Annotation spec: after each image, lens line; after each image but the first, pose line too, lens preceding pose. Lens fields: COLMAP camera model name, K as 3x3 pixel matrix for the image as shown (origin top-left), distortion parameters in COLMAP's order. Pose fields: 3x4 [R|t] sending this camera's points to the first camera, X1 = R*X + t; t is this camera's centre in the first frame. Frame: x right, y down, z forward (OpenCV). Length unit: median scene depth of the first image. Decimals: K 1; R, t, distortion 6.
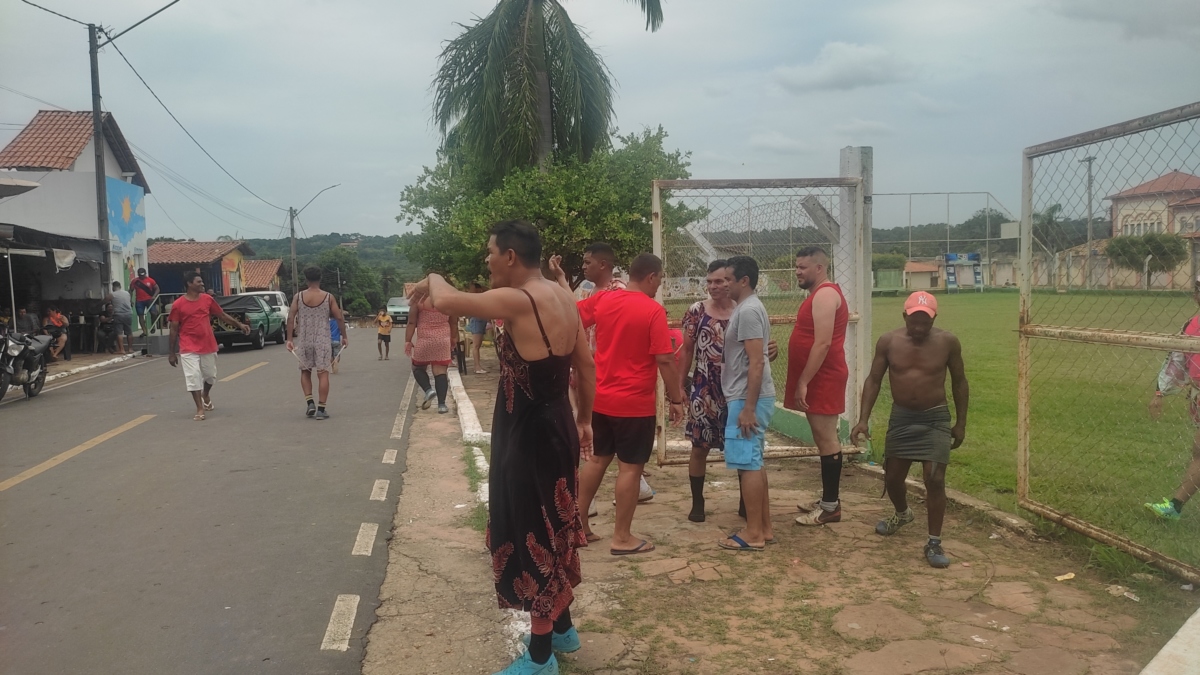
lens RADIAL K [[883.8, 0, 605.3], [0, 883.8, 345.6], [0, 0, 1]] dist [0.041676, -0.046296]
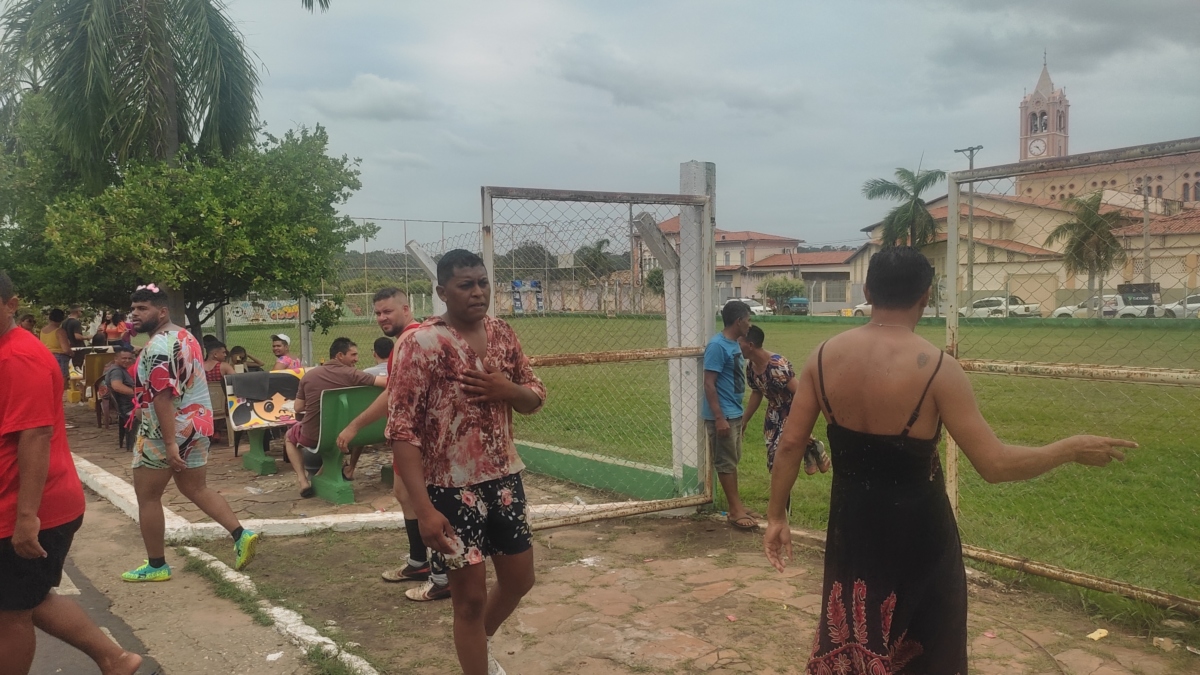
lens RADIAL K [[883.8, 0, 605.5], [0, 883.8, 334.9], [0, 0, 1]] dist [0.041676, -0.046296]
pose [[0.876355, -0.013311, 0.481482, -0.057500], [0.032417, 0.998982, -0.031385, -0.005823], [-0.480574, 0.043113, 0.875894, 0.066254]]
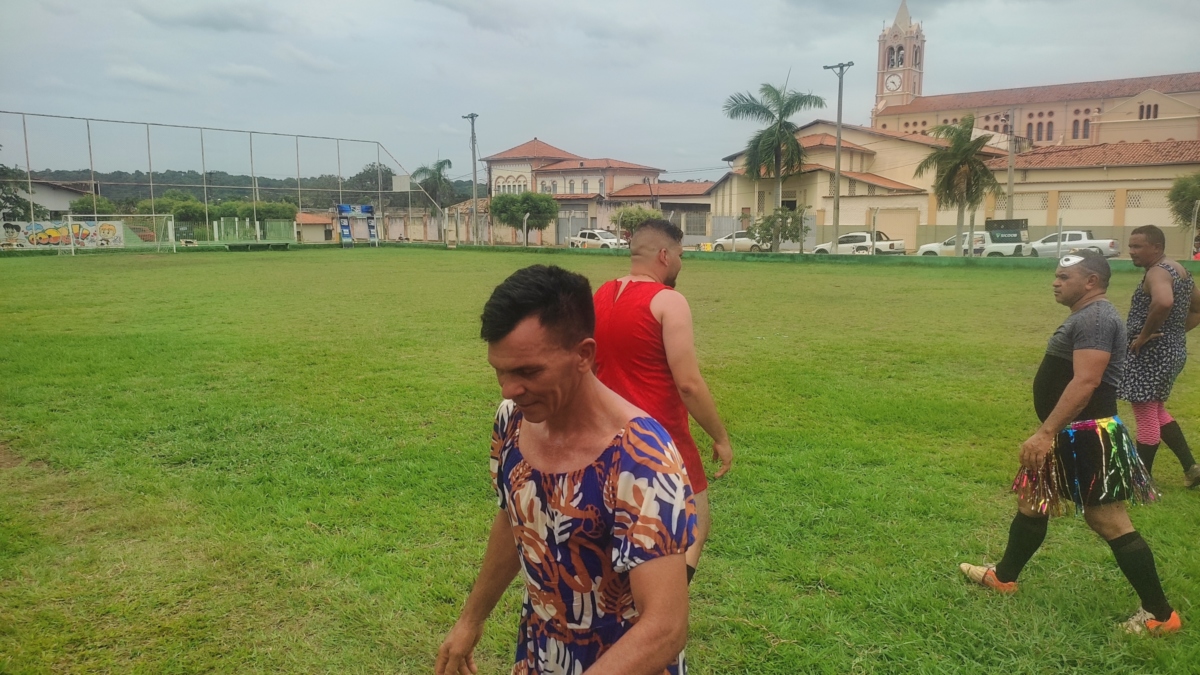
lens RADIAL K [[883.8, 0, 600.8], [0, 883.8, 338.3], [0, 0, 1]] dist [0.041676, -0.046296]
pose [[0.796312, -0.054197, 0.602453, 0.078509], [0.026576, 0.998151, 0.054667, -0.016649], [-0.604302, -0.027521, 0.796280, 0.204211]]
